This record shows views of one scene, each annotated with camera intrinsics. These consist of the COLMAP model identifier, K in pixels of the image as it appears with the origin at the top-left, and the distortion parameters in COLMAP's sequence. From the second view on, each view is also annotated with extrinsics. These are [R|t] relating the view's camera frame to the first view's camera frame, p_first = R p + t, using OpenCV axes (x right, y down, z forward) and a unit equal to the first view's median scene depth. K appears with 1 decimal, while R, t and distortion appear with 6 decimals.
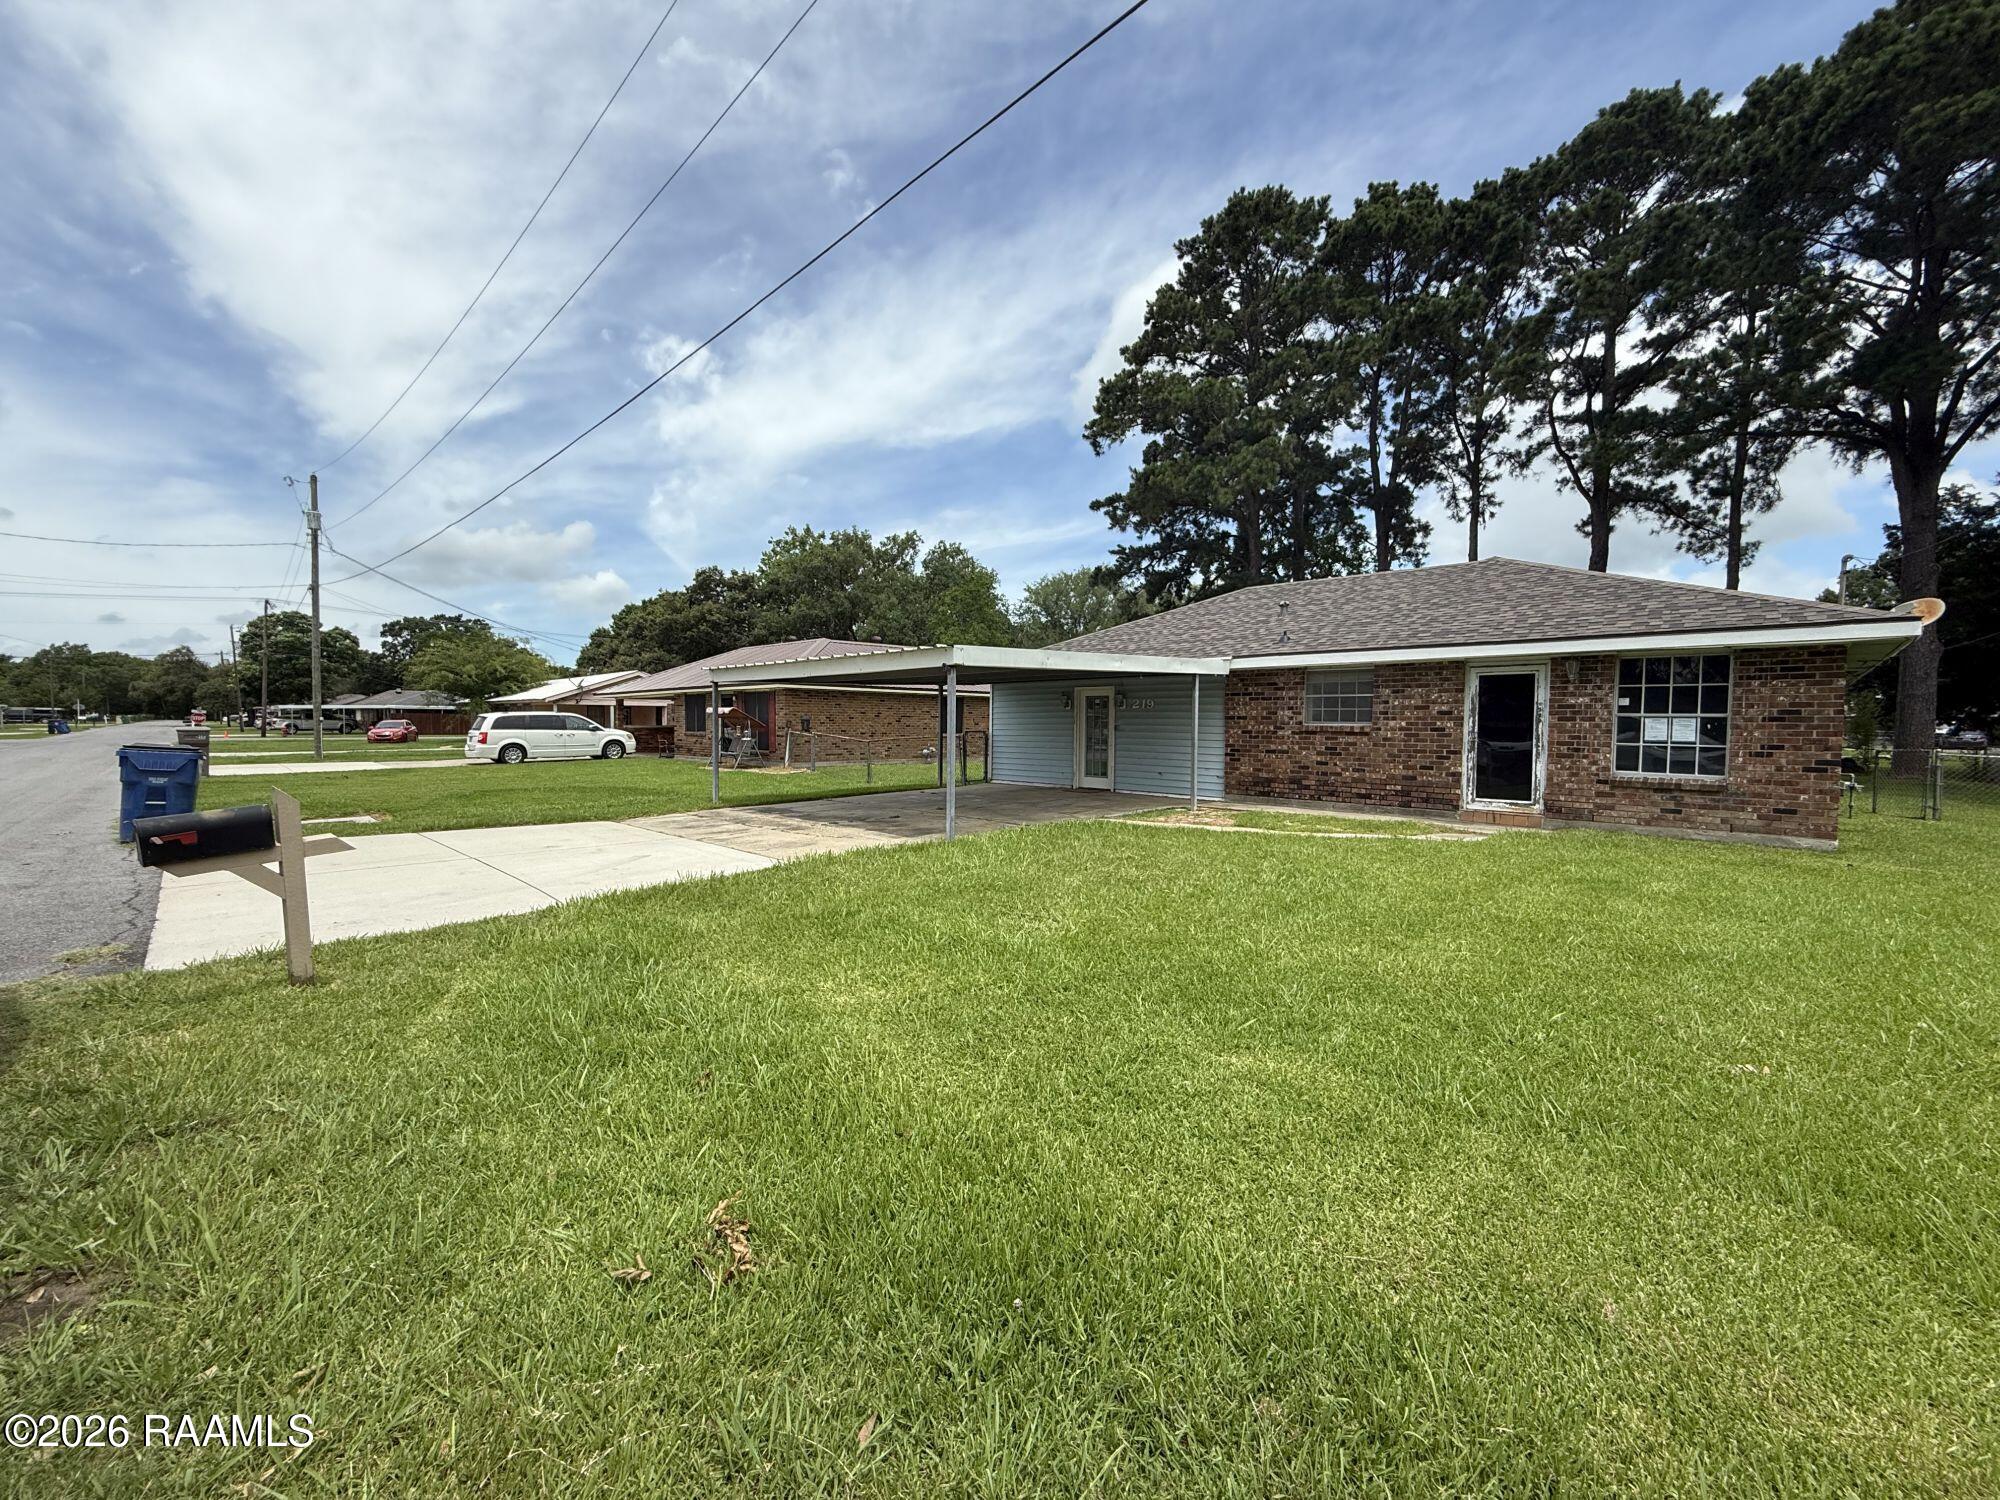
lens RADIAL K [[801.1, 0, 996.5], [0, 801.1, 749.4], [0, 0, 1]] dist [0.000562, 0.000156]
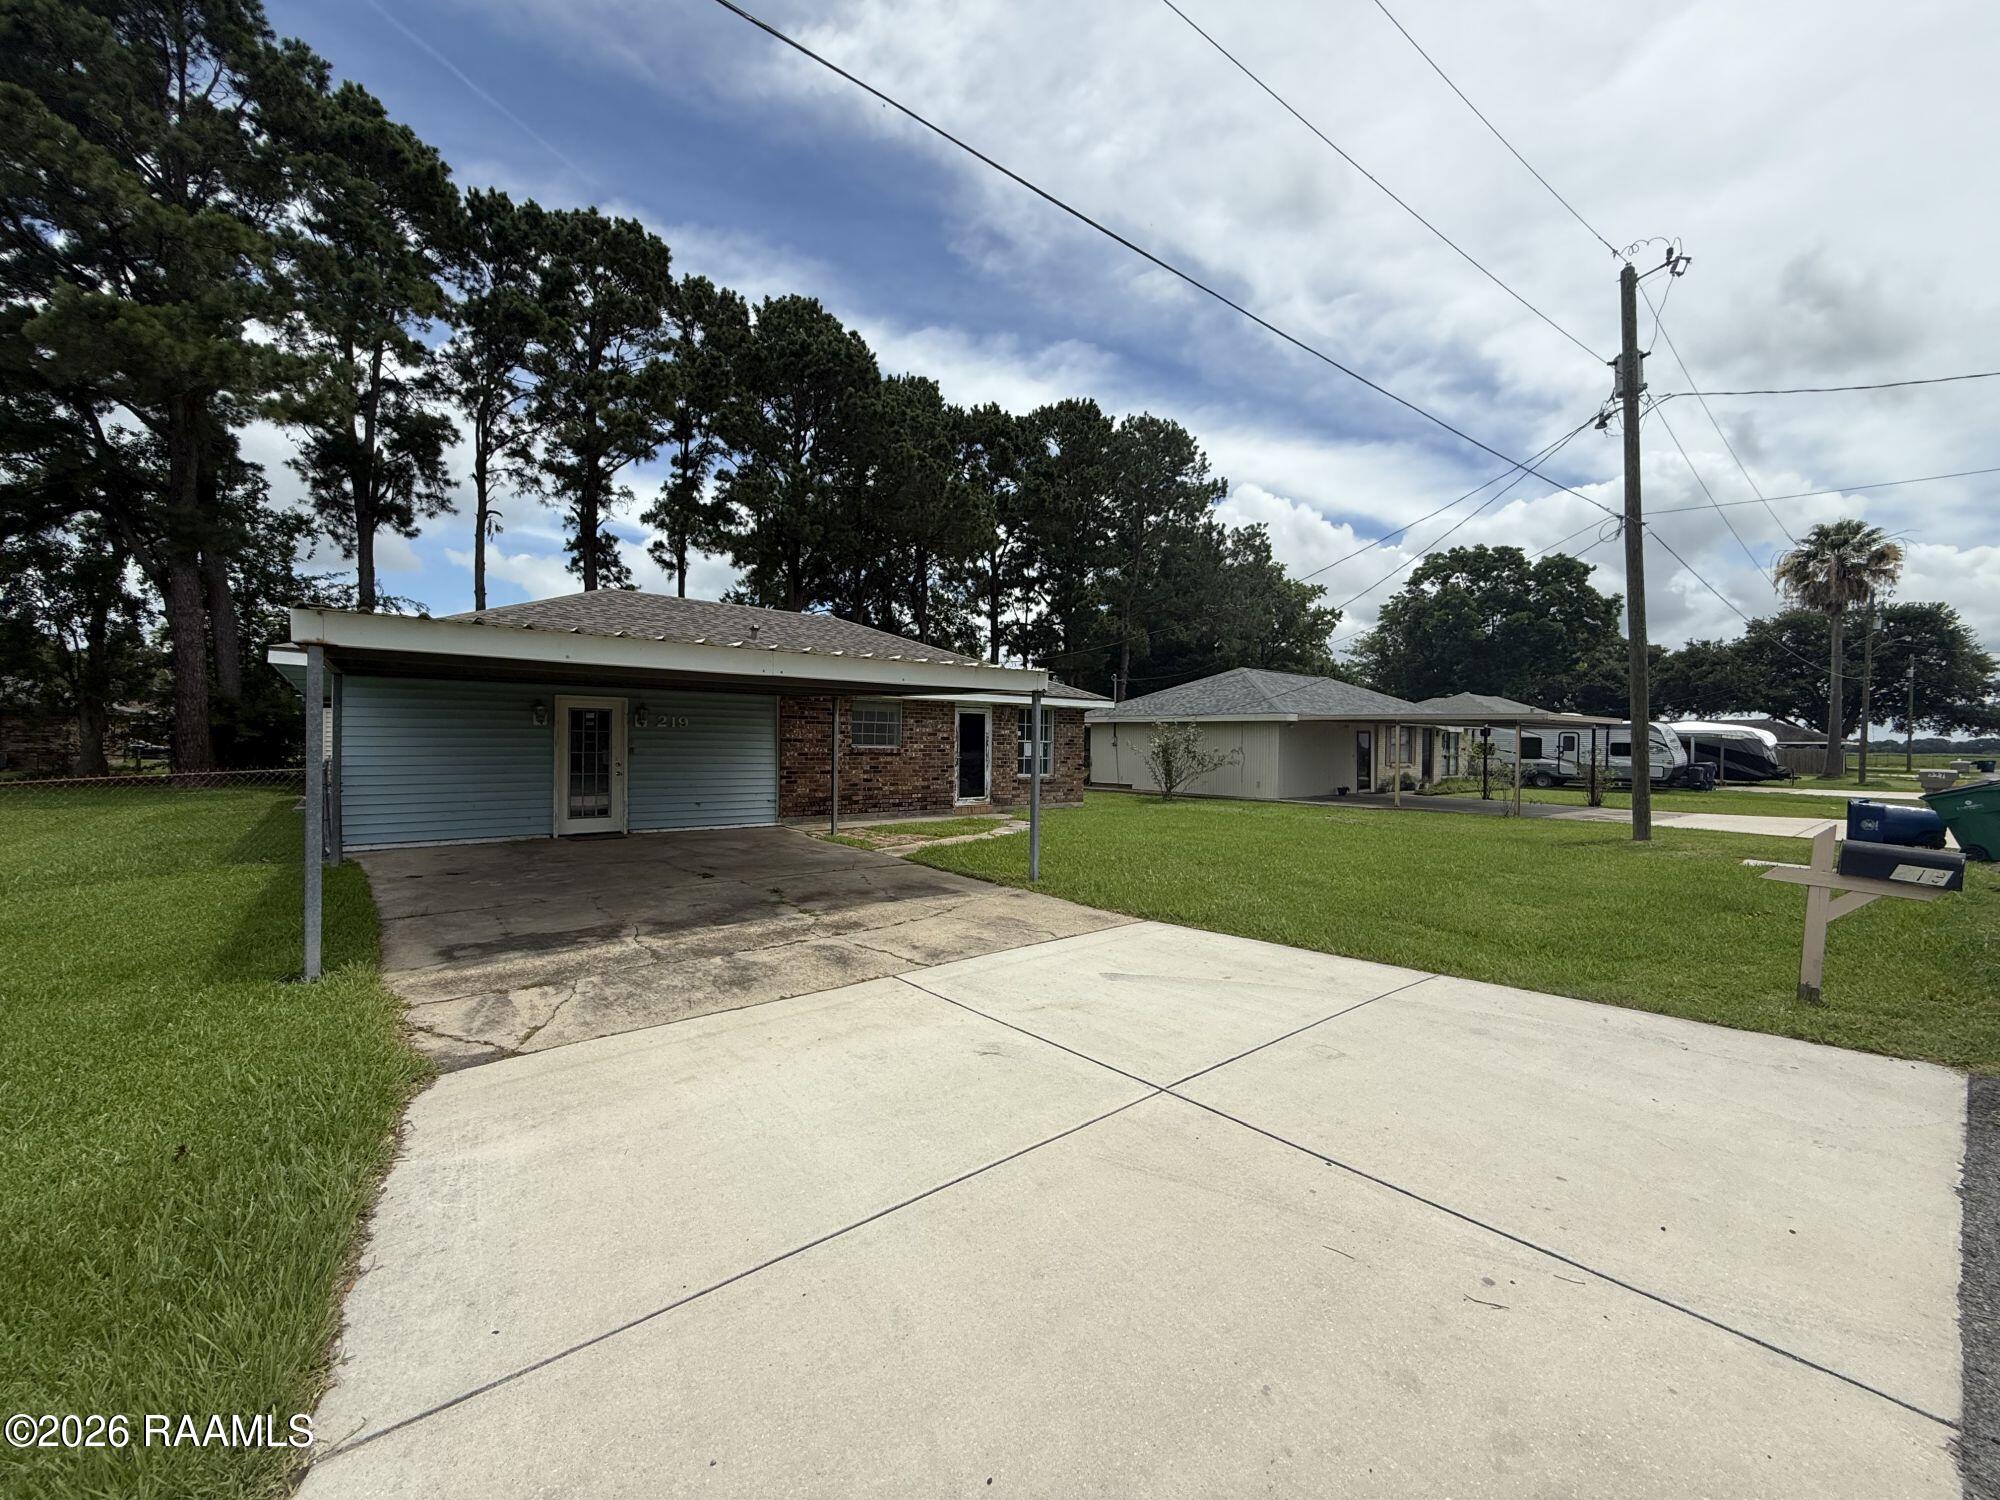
lens RADIAL K [[801.1, 0, 996.5], [0, 801.1, 749.4], [0, 0, 1]] dist [0.000562, 0.000156]
pose [[0.091444, -0.008817, 0.995771, -0.754480], [0.026558, 0.999627, 0.006412, -0.030864], [-0.995456, 0.025859, 0.091644, 0.729871]]
